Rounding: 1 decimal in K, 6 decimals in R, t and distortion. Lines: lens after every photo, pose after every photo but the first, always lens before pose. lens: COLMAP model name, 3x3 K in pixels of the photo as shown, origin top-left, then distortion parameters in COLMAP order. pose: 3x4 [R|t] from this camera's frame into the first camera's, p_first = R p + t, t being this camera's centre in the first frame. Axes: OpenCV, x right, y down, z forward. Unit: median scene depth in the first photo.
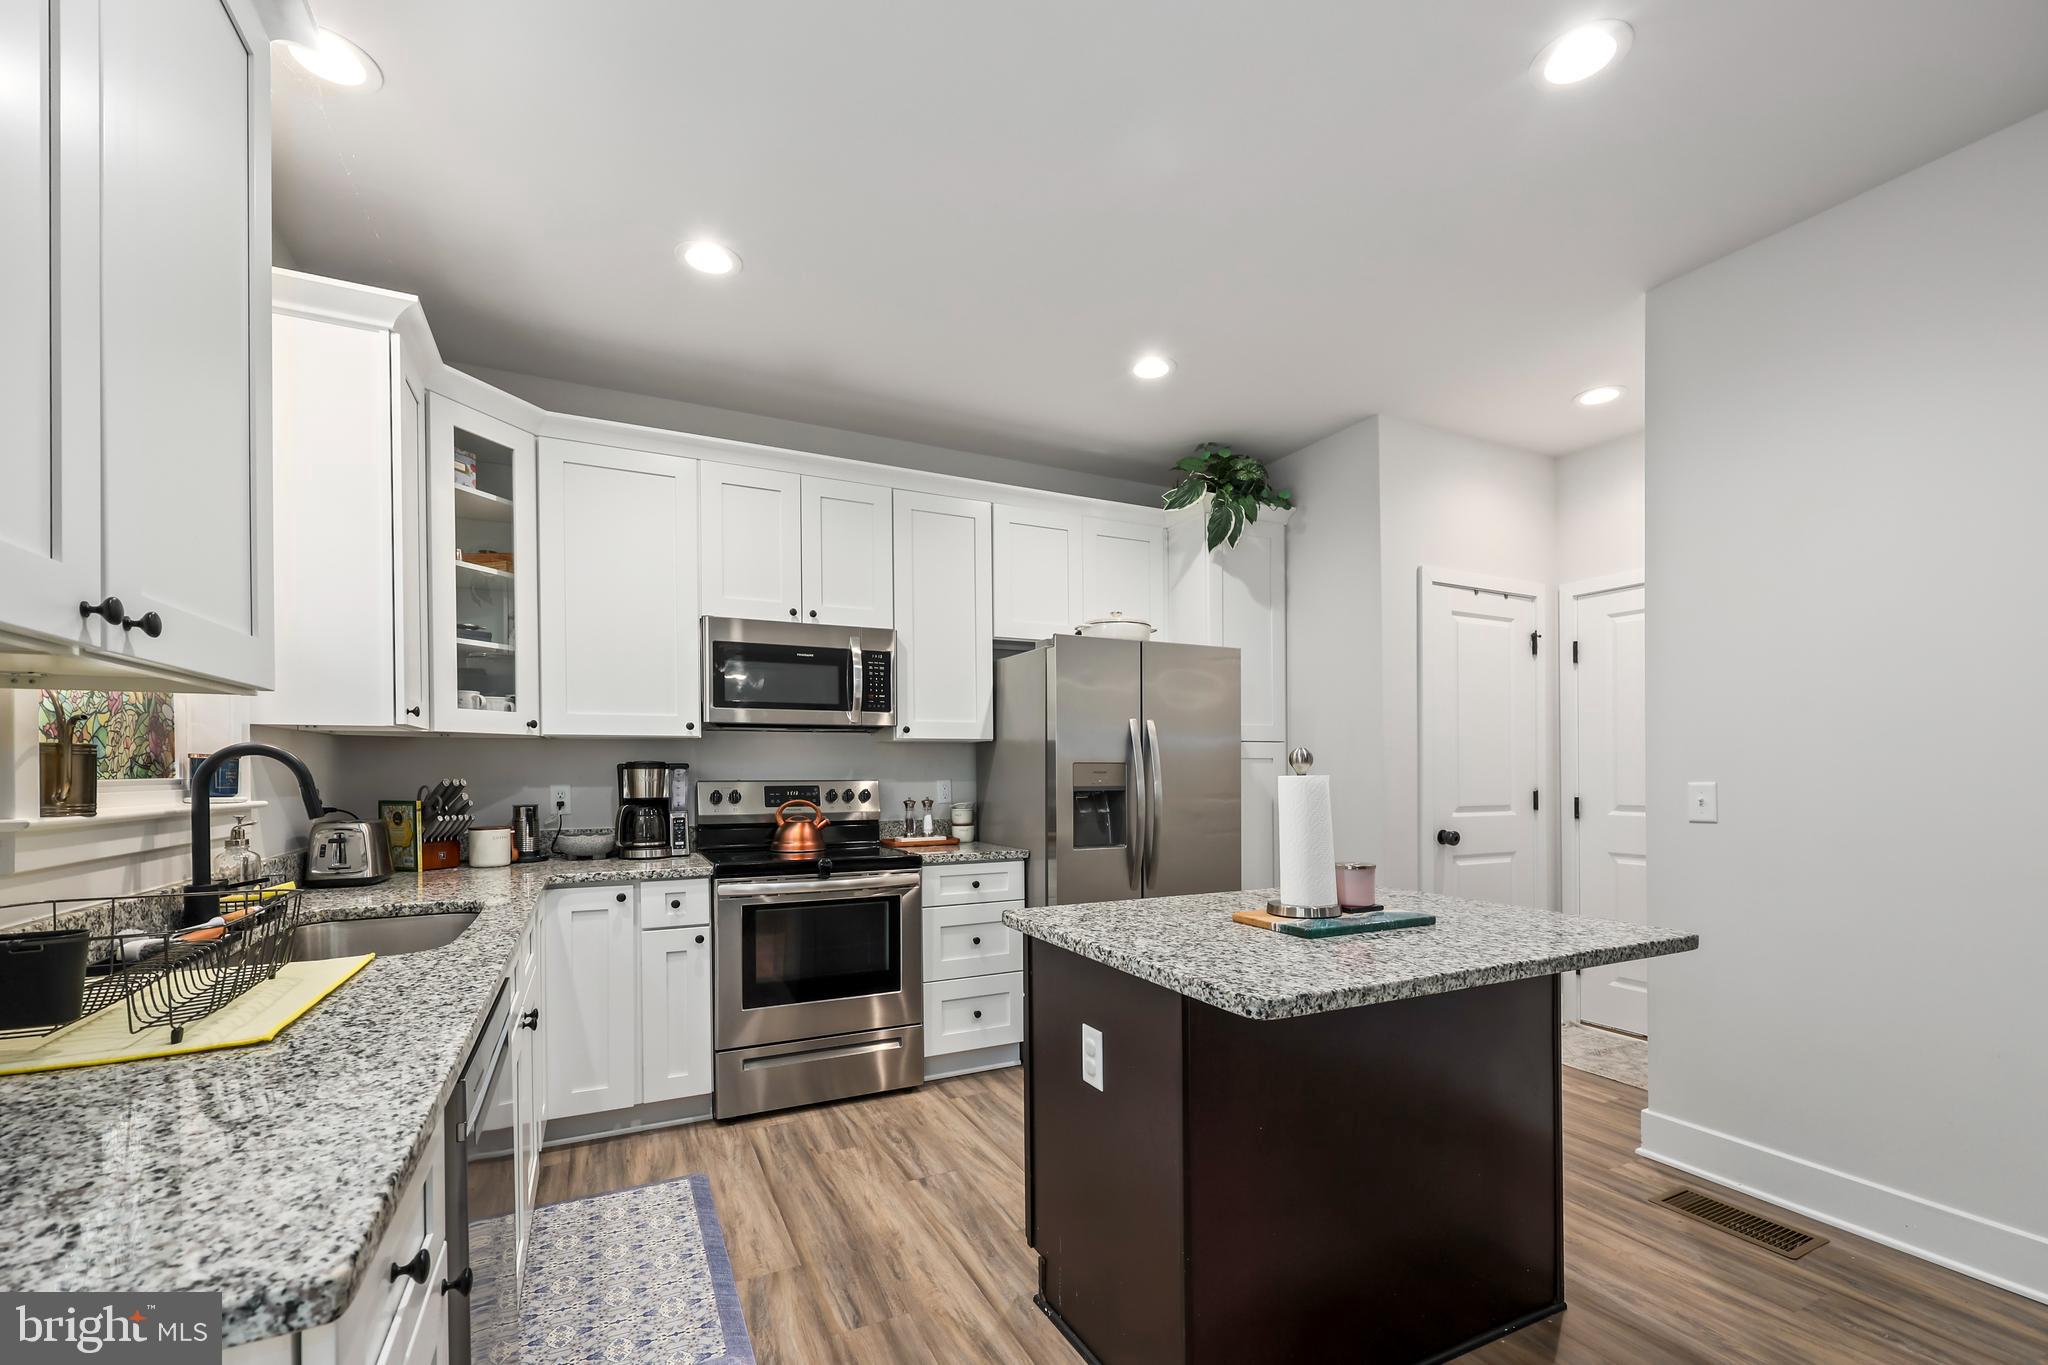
lens RADIAL K [[869.0, 0, 1033.4], [0, 869.0, 772.6], [0, 0, 1]] dist [0.000637, 0.000030]
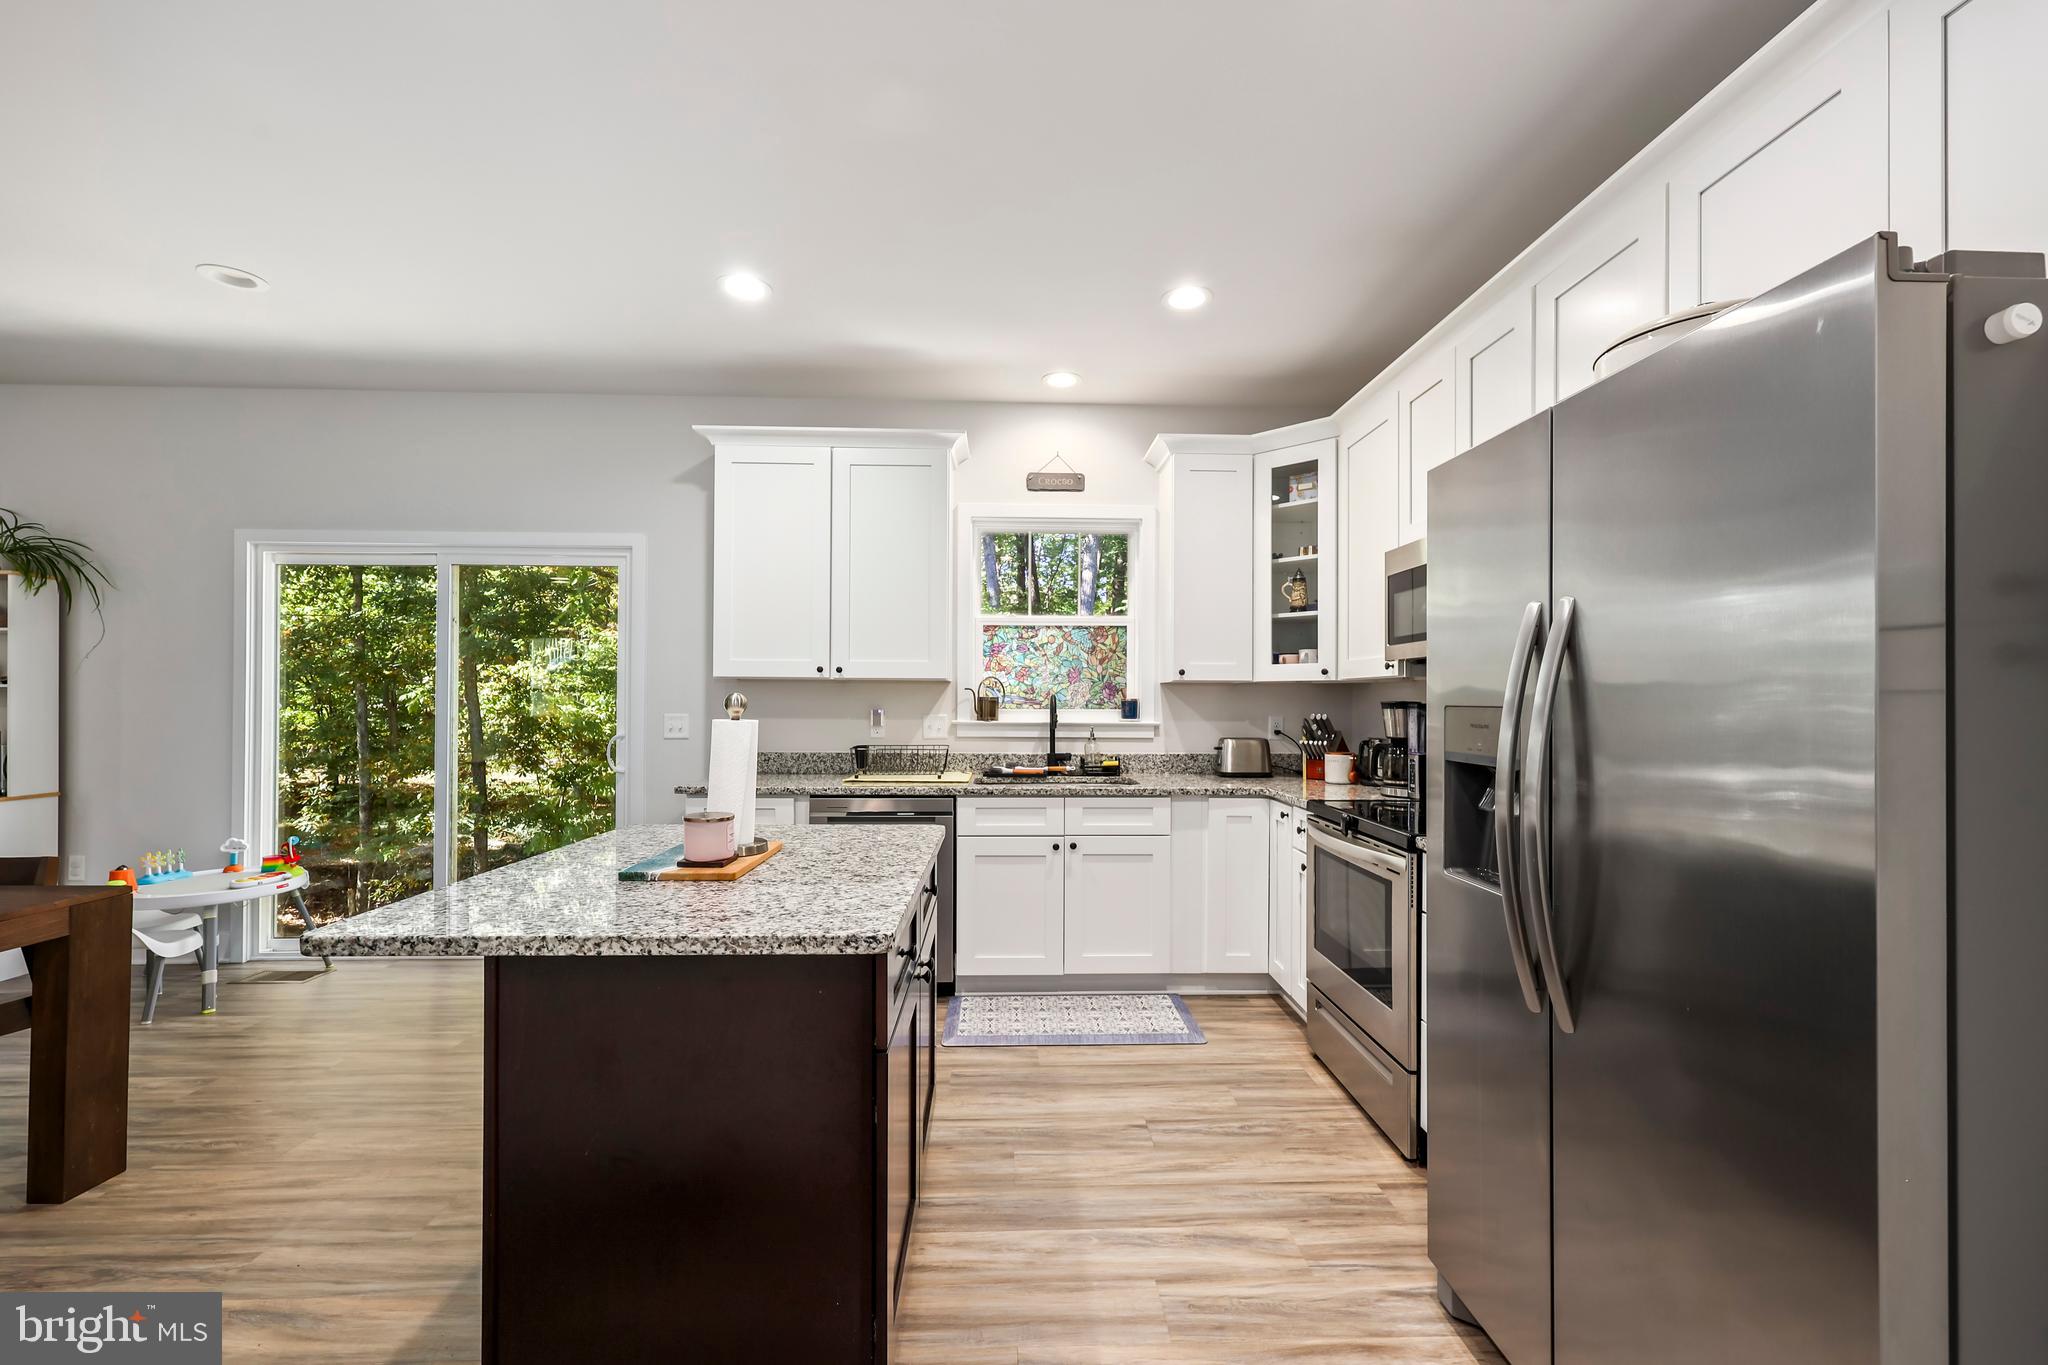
lens RADIAL K [[834.6, 0, 1035.1], [0, 834.6, 693.9], [0, 0, 1]] dist [-0.001998, -0.000215]
pose [[-0.415472, -0.003572, -0.909599, 0.629805], [-0.006534, 0.999978, -0.000942, -0.018192], [0.909583, 0.005552, -0.415486, 1.020435]]
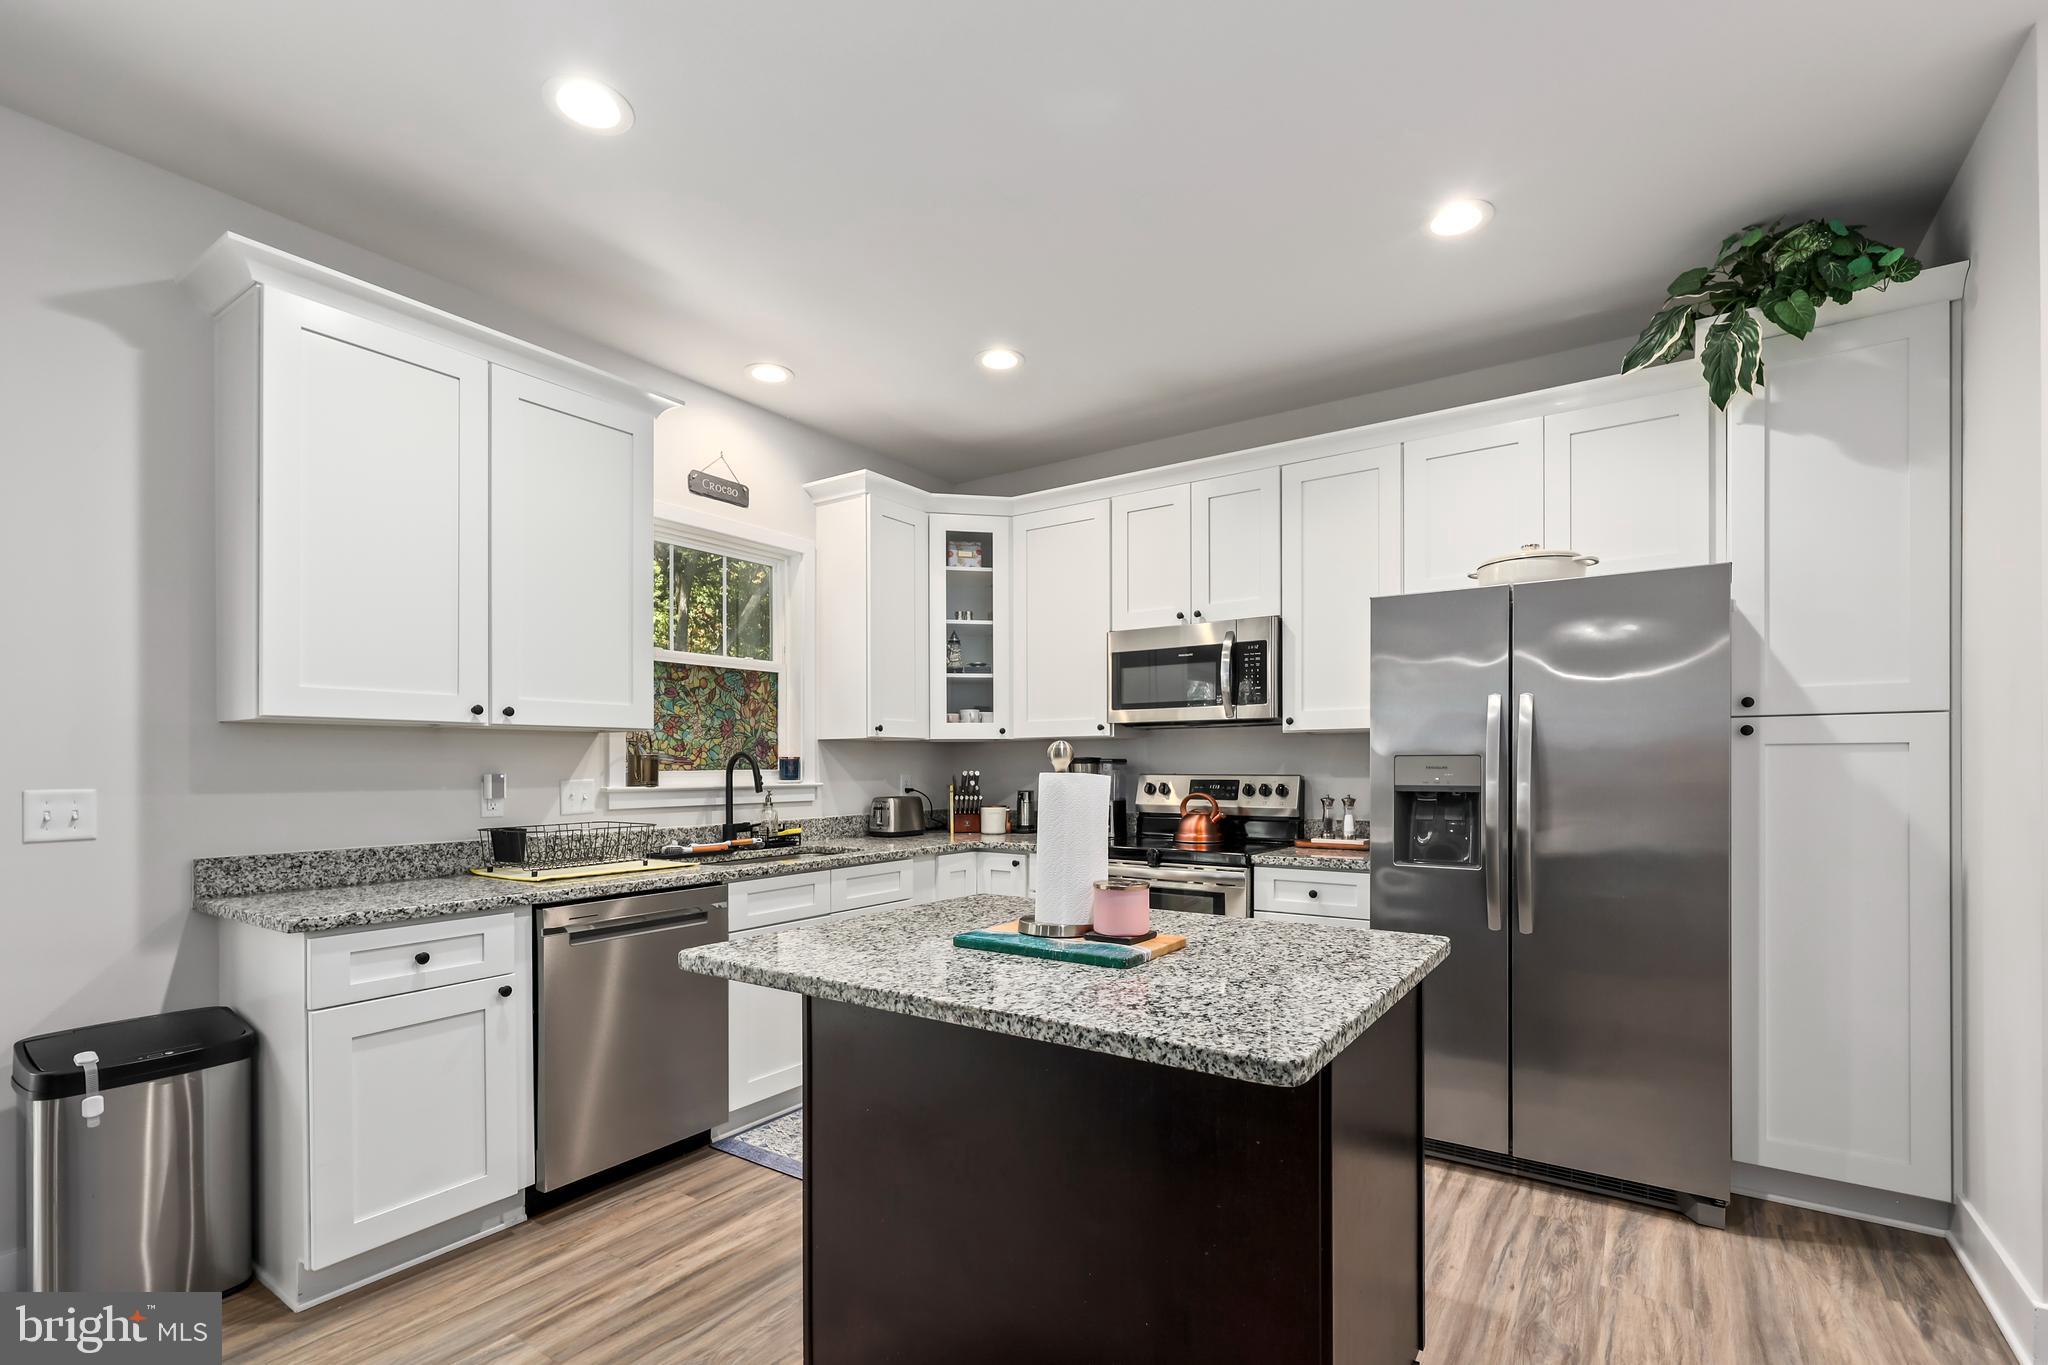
lens RADIAL K [[926.0, 0, 1031.7], [0, 926.0, 770.7], [0, 0, 1]] dist [0.003209, -0.000046]
pose [[0.489318, 0.007291, -0.872075, 0.647619], [-0.000174, 0.999966, 0.008263, -0.005010], [0.872106, -0.003892, 0.489302, 0.301340]]
